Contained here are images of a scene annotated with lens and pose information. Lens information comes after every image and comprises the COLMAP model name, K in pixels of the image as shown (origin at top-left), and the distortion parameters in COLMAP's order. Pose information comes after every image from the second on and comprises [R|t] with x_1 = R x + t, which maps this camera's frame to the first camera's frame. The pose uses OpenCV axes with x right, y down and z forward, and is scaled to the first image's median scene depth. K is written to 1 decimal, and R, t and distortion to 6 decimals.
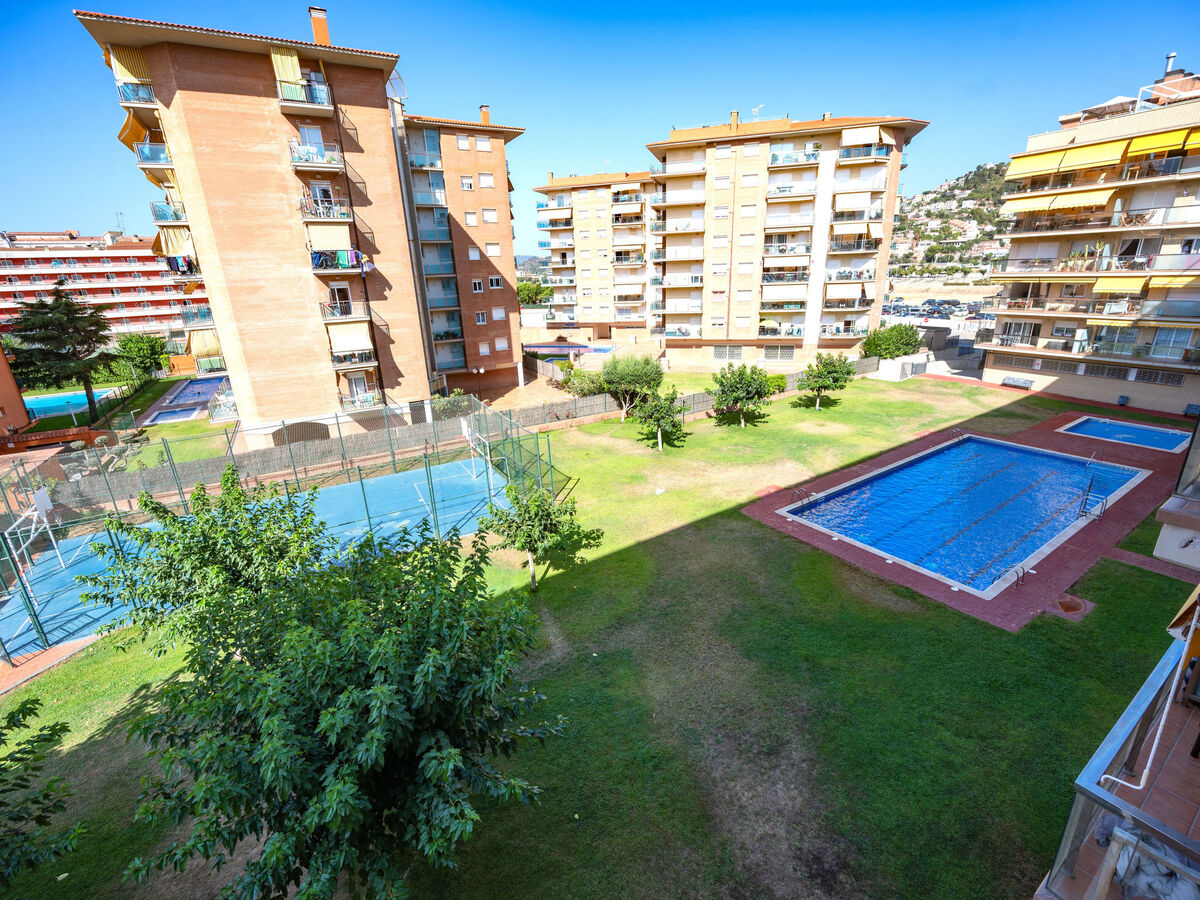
lens RADIAL K [[533.6, 0, 601.4], [0, 533.6, 443.4], [0, 0, 1]] dist [0.000904, -0.000240]
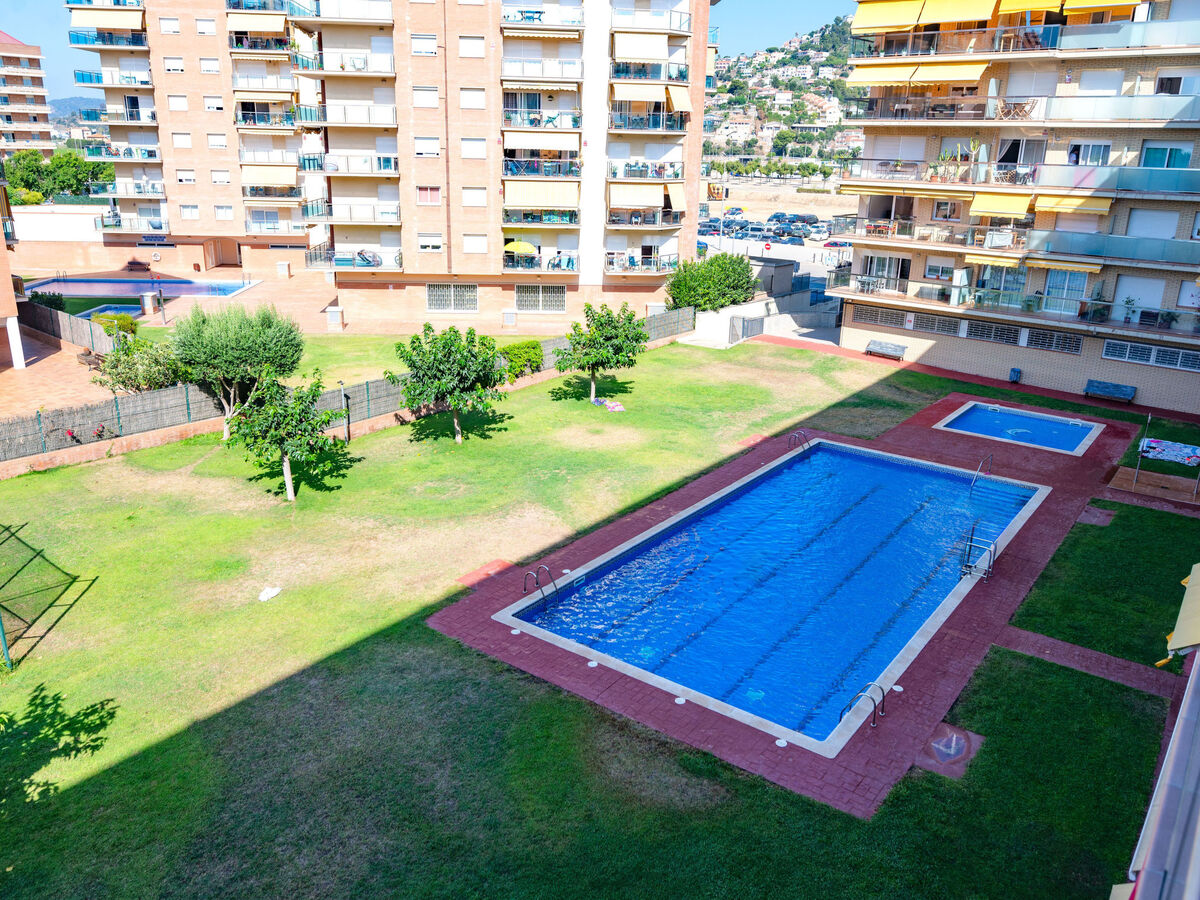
lens RADIAL K [[933.2, 0, 600.6], [0, 933.2, 426.4], [0, 0, 1]] dist [-0.000611, 0.002547]
pose [[0.940471, -0.042371, 0.337222, 0.078753], [0.049965, 0.998655, -0.013867, -0.024811], [-0.336181, 0.029891, 0.941323, 0.063142]]
